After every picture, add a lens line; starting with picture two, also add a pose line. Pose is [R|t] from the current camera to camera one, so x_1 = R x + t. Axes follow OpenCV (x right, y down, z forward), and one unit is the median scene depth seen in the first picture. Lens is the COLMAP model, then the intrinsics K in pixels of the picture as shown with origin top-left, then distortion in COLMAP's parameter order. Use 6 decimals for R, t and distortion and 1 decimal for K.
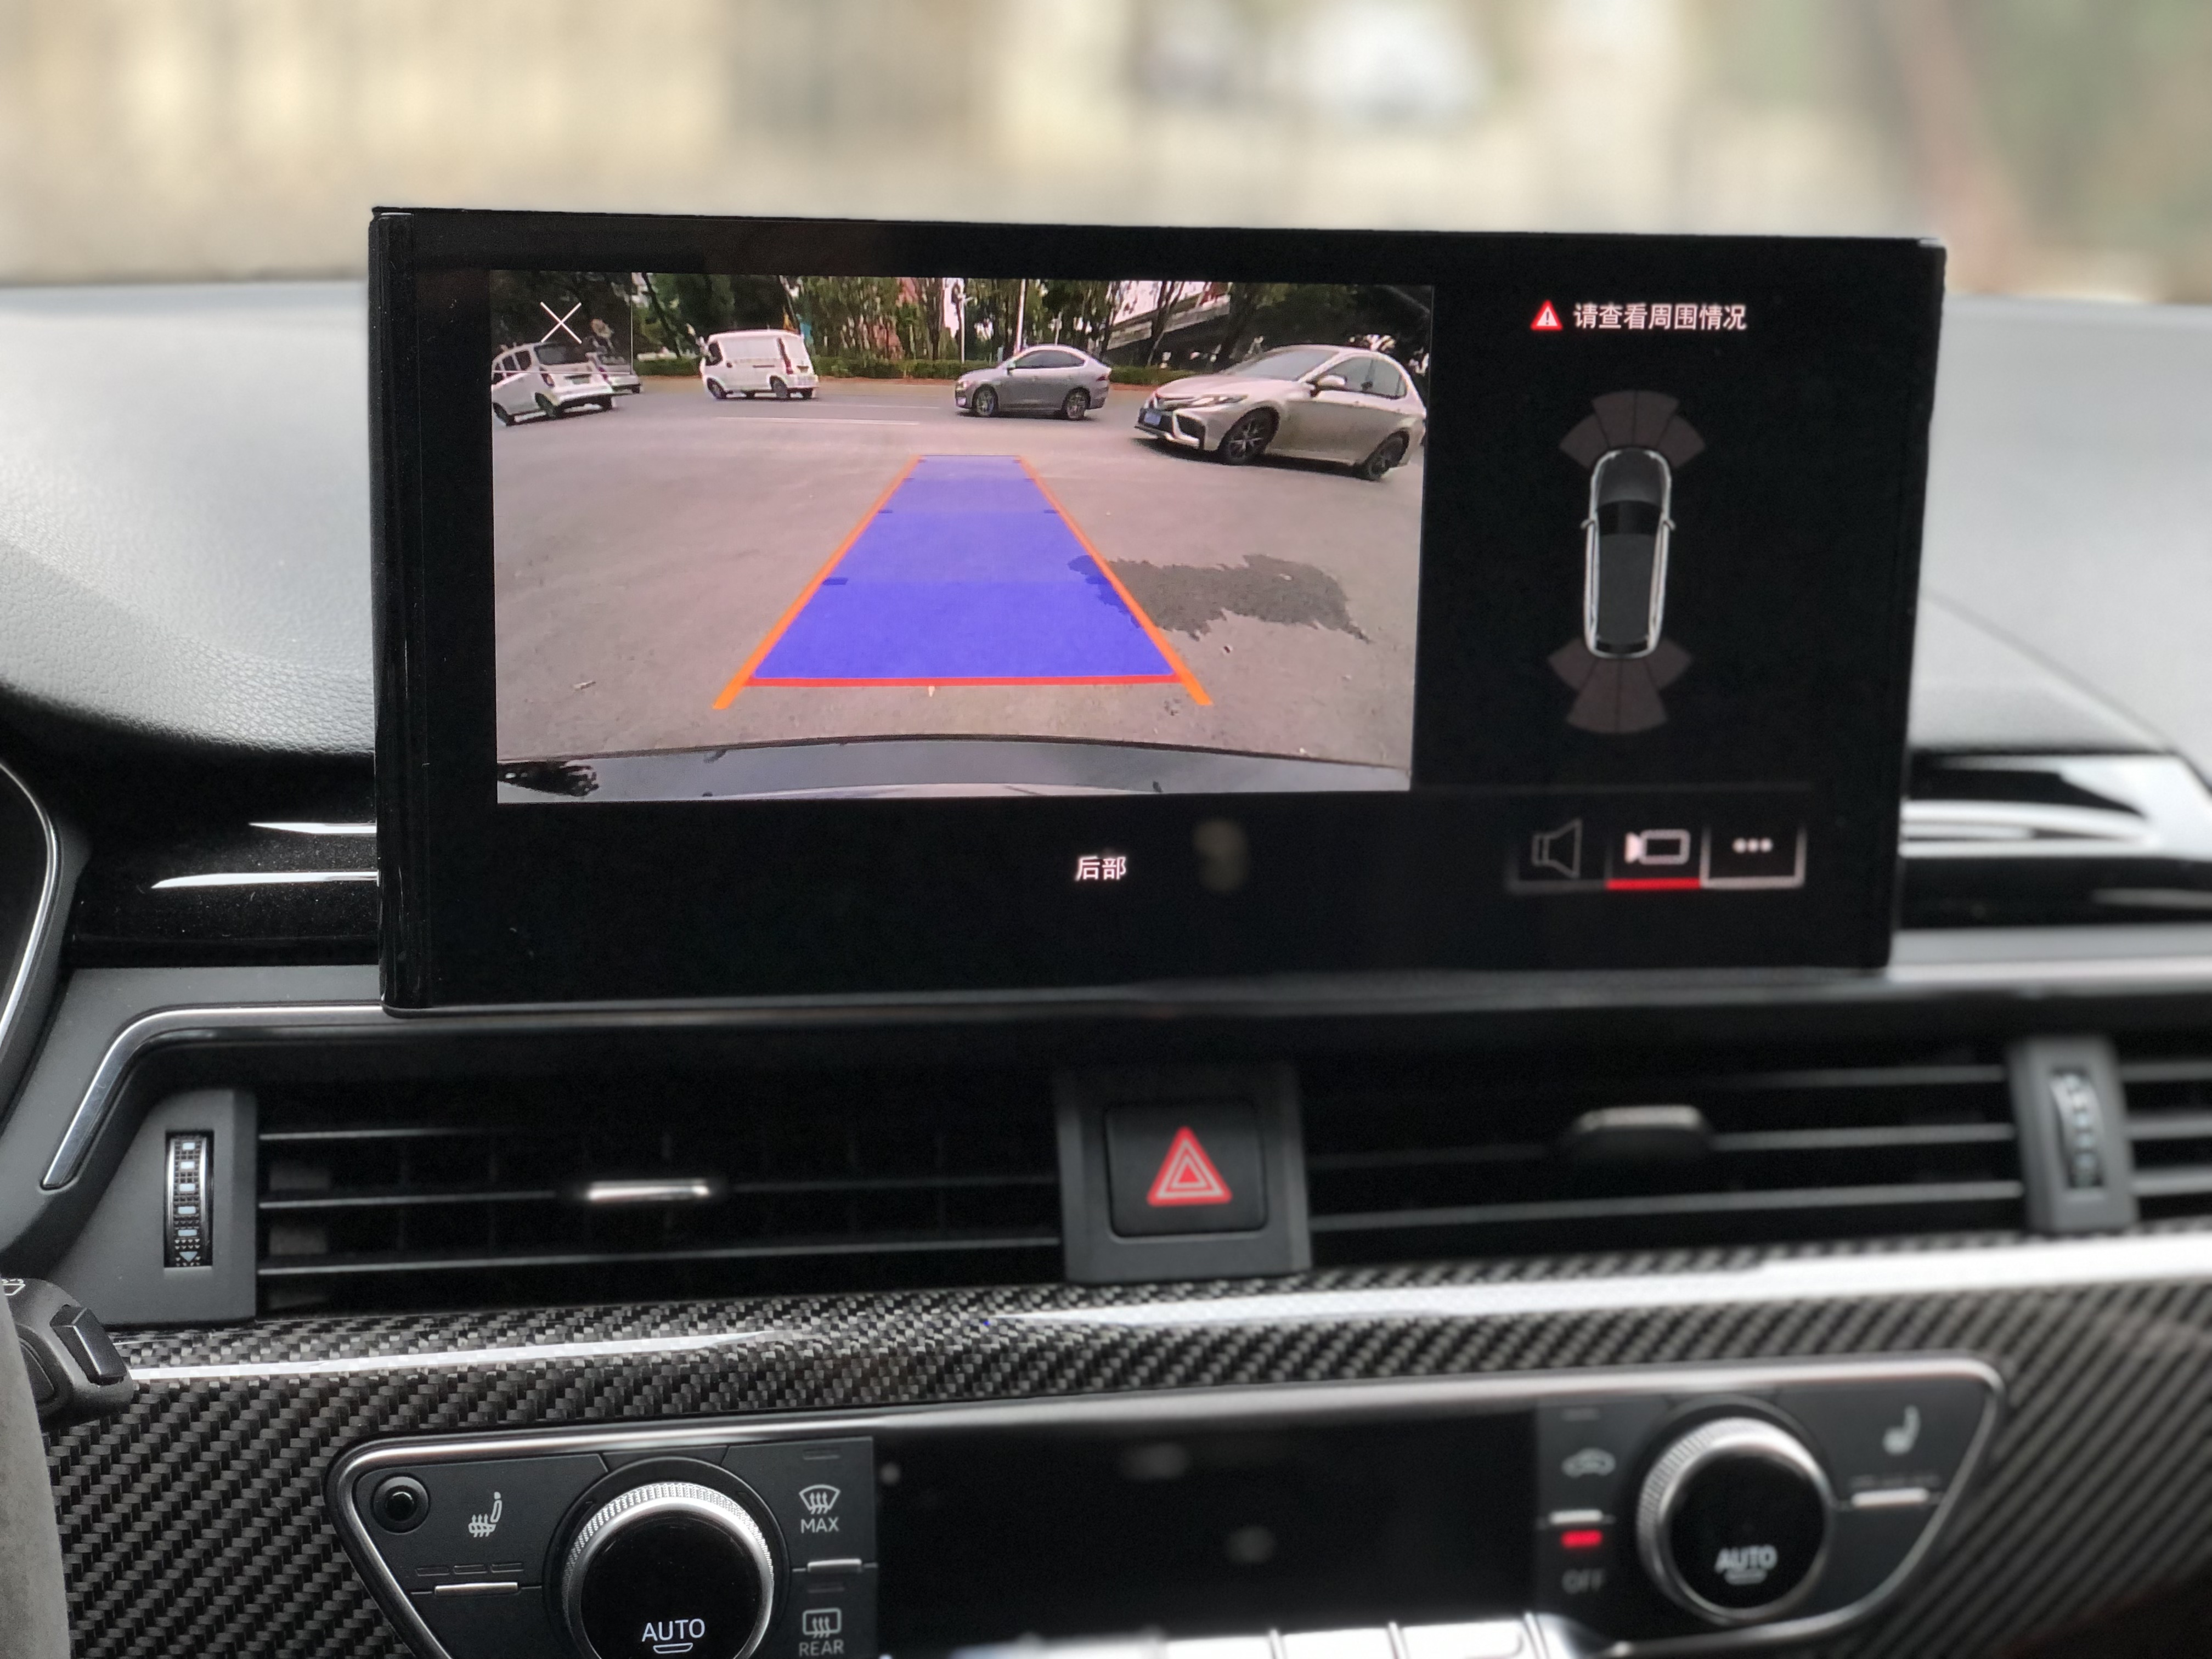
lens RADIAL K [[3280.5, 0, 1095.9], [0, 3280.5, 840.7], [0, 0, 1]] dist [0.020844, 0.000000]
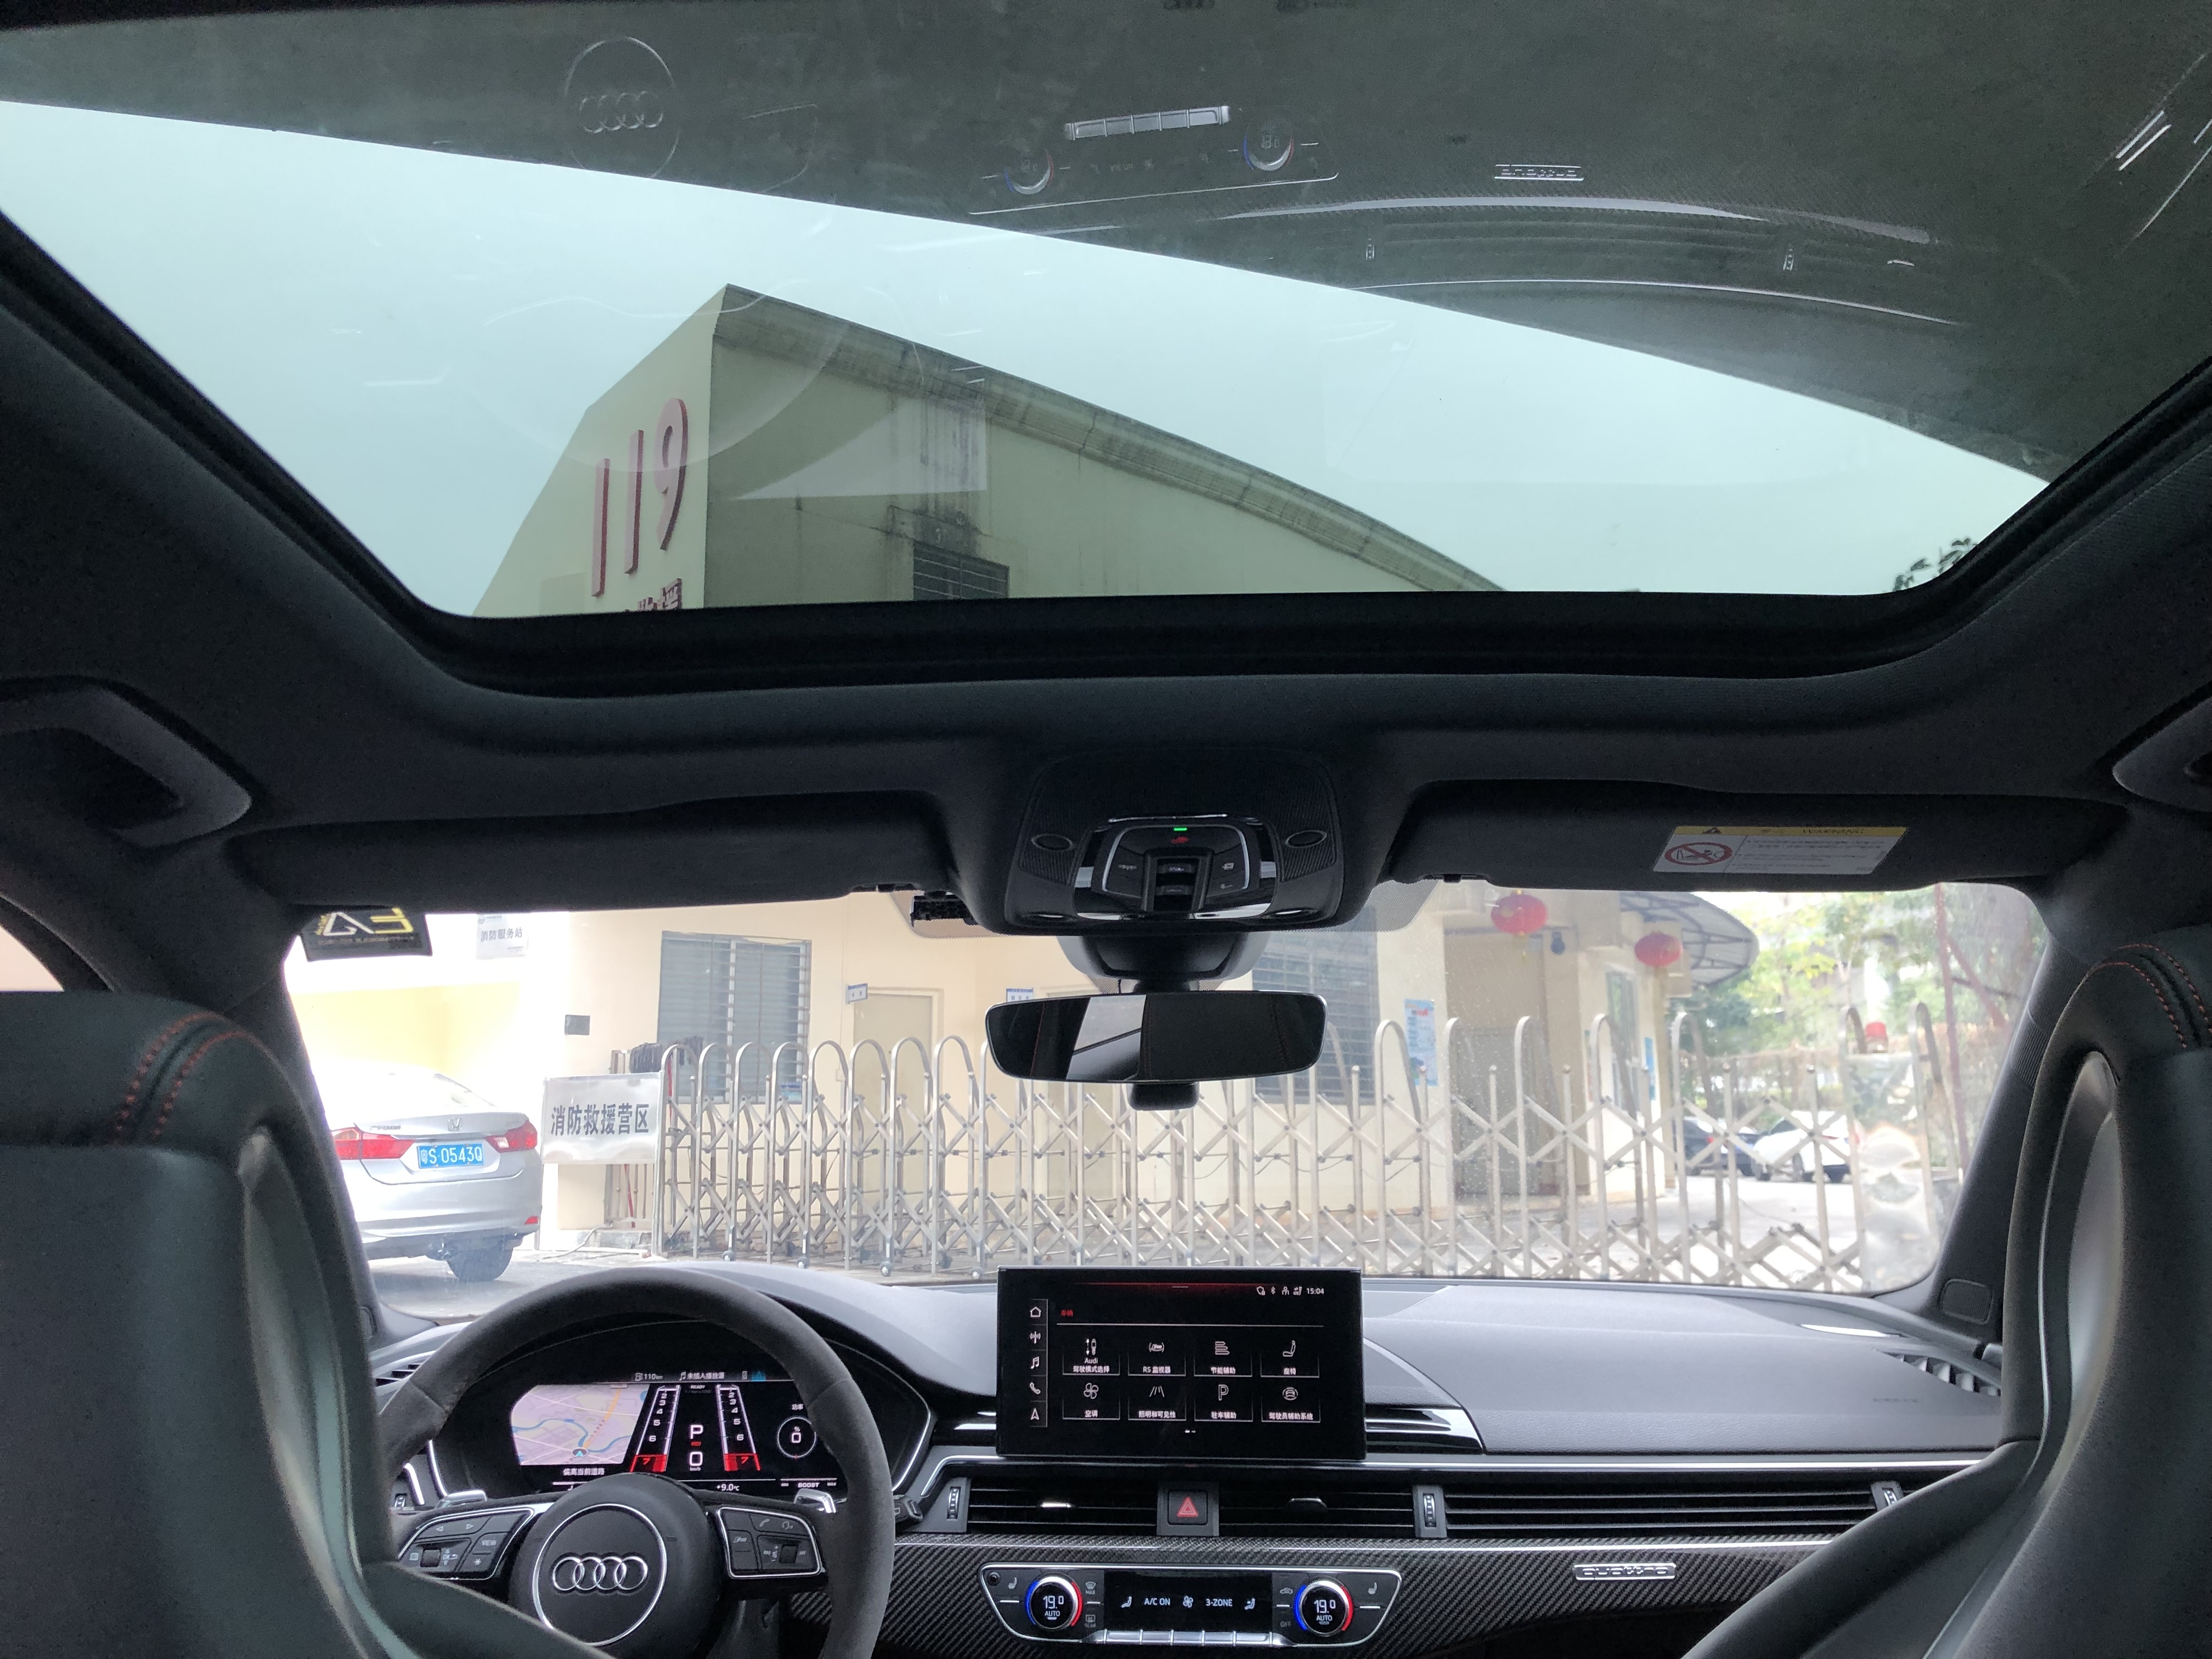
lens RADIAL K [[1804.8, 0, 1123.7], [0, 1804.8, 807.0], [0, 0, 1]] dist [0.039332, -0.030005]
pose [[0.956690, -0.085175, -0.278369, 0.677213], [-0.035050, 0.915580, -0.400605, 0.217104], [0.288990, 0.393012, 0.872941, -1.377053]]
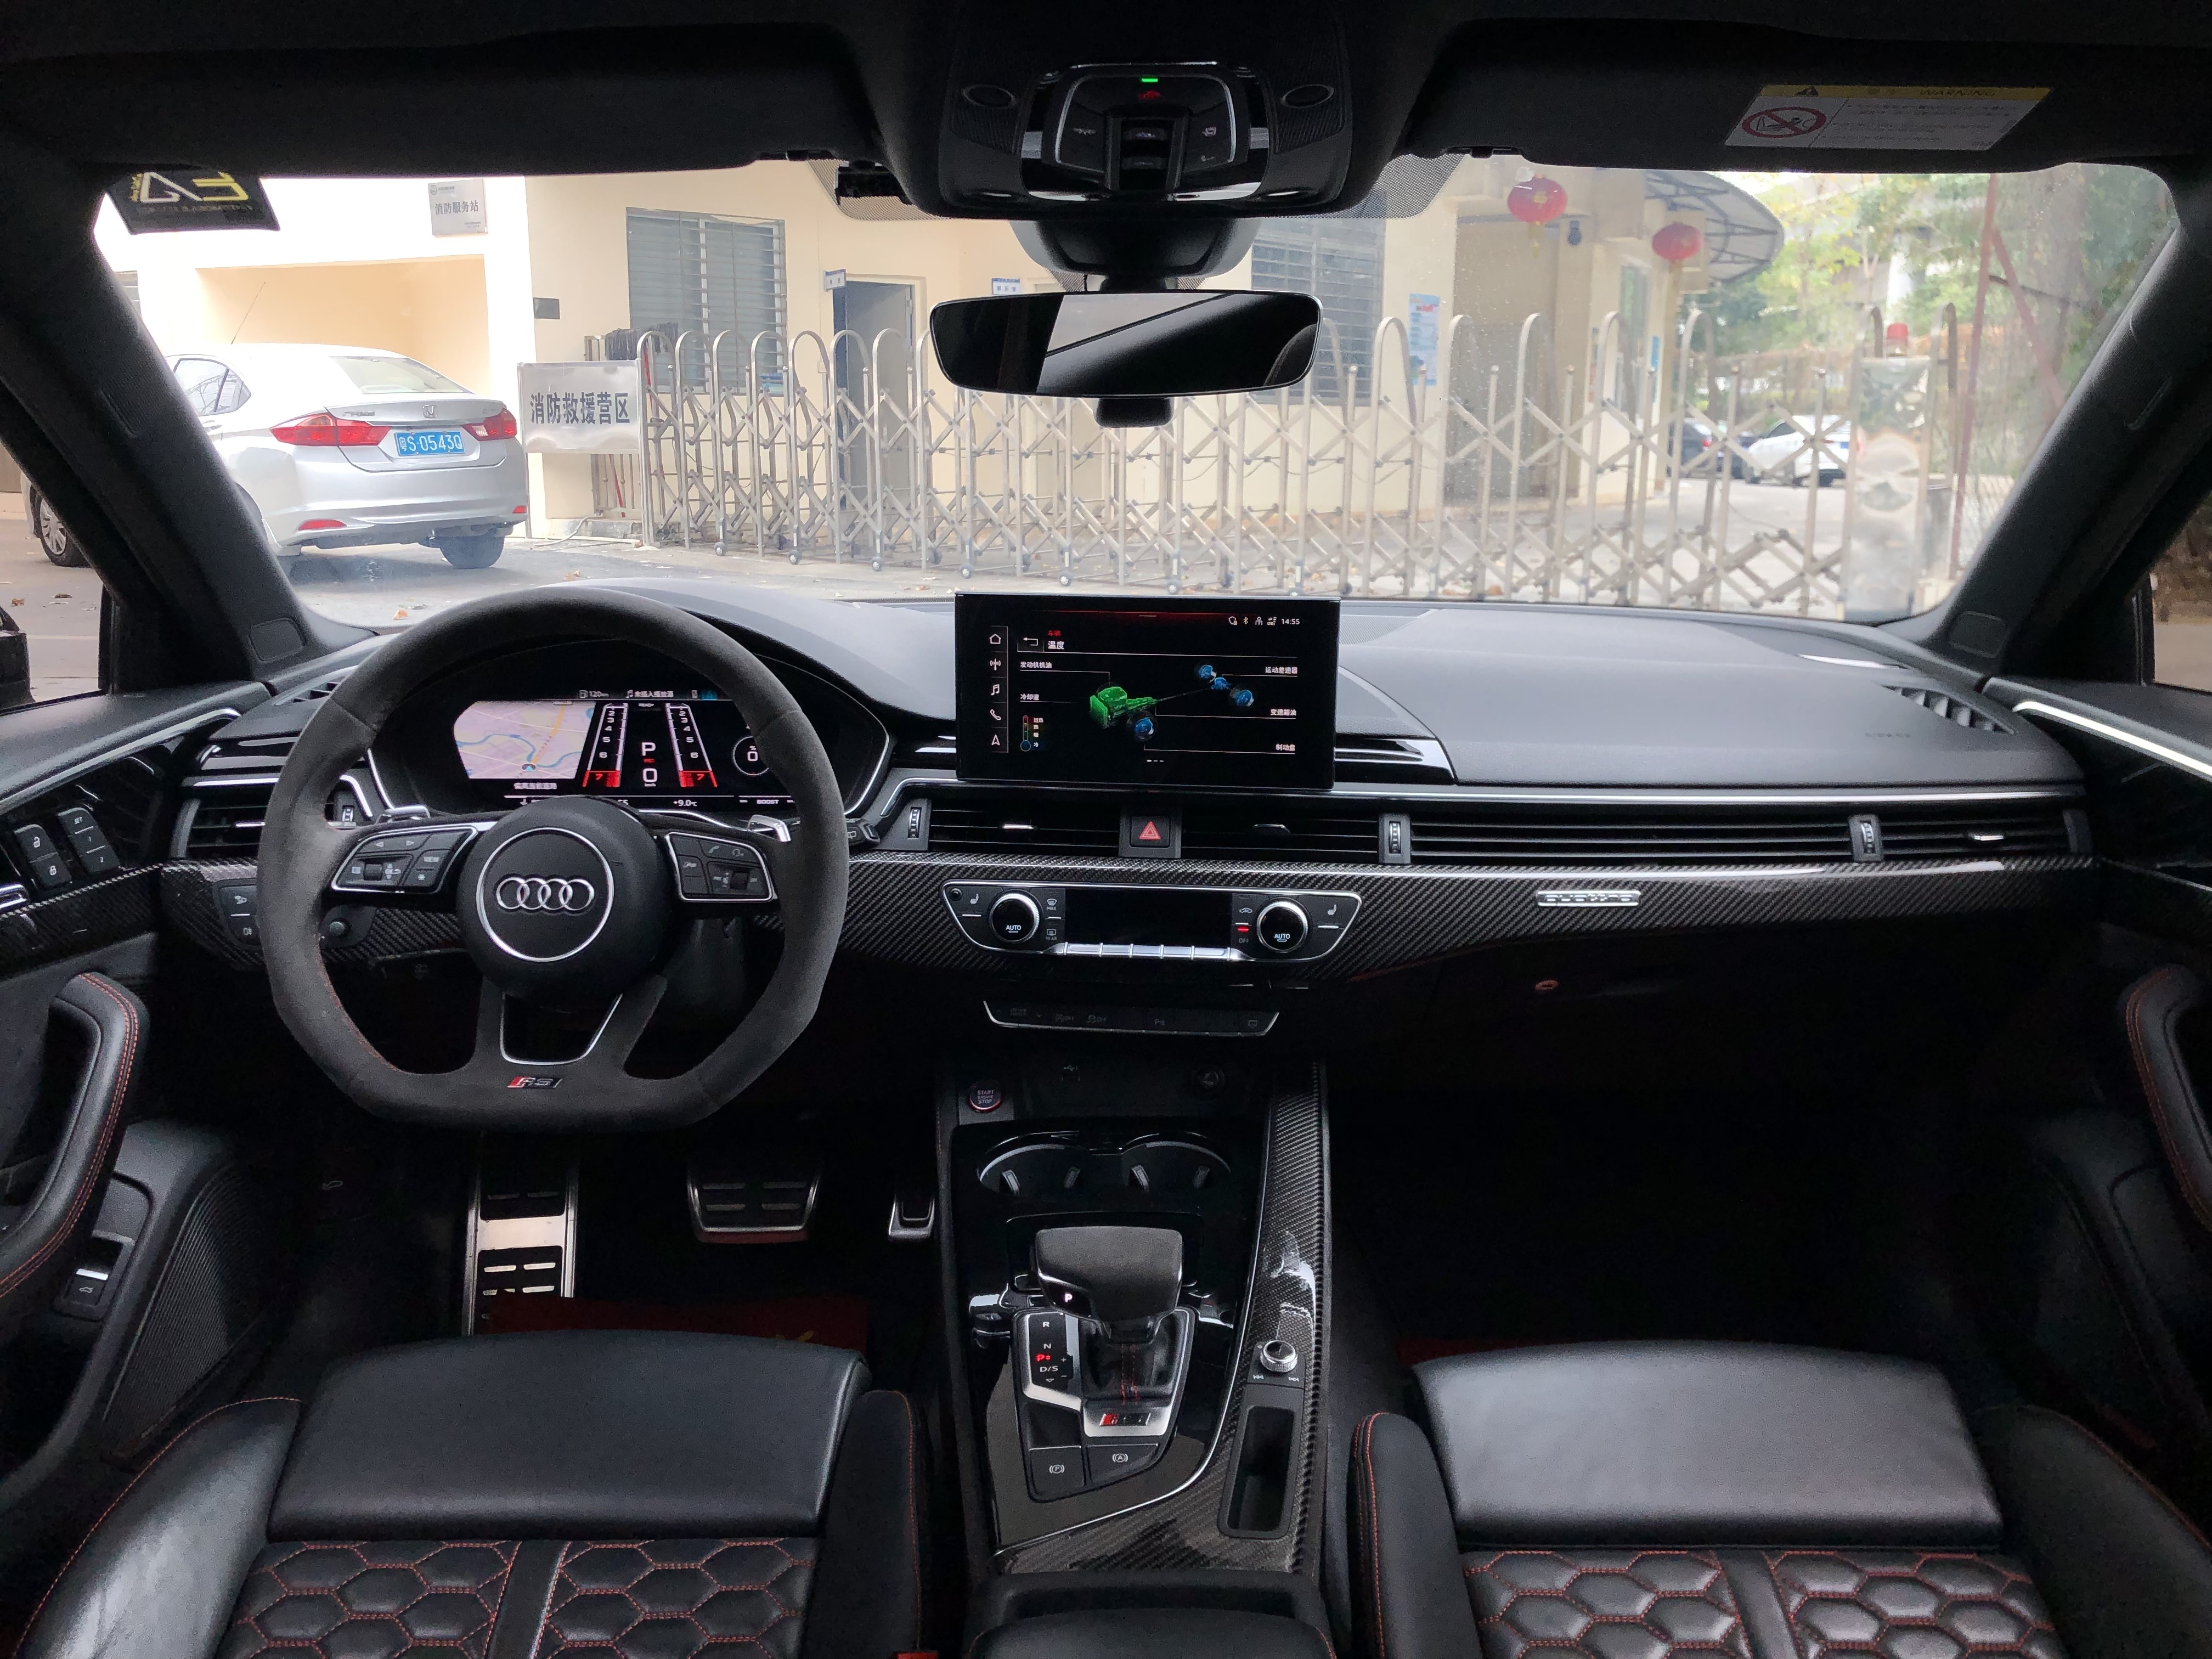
lens RADIAL K [[1804.8, 0, 1110.0], [0, 1804.8, 812.7], [0, 0, 1]] dist [0.039332, -0.030005]
pose [[0.956168, 0.040009, -0.290072, 0.643953], [-0.049484, 0.998452, -0.025401, 0.141531], [0.288607, 0.038642, 0.956668, -1.168645]]
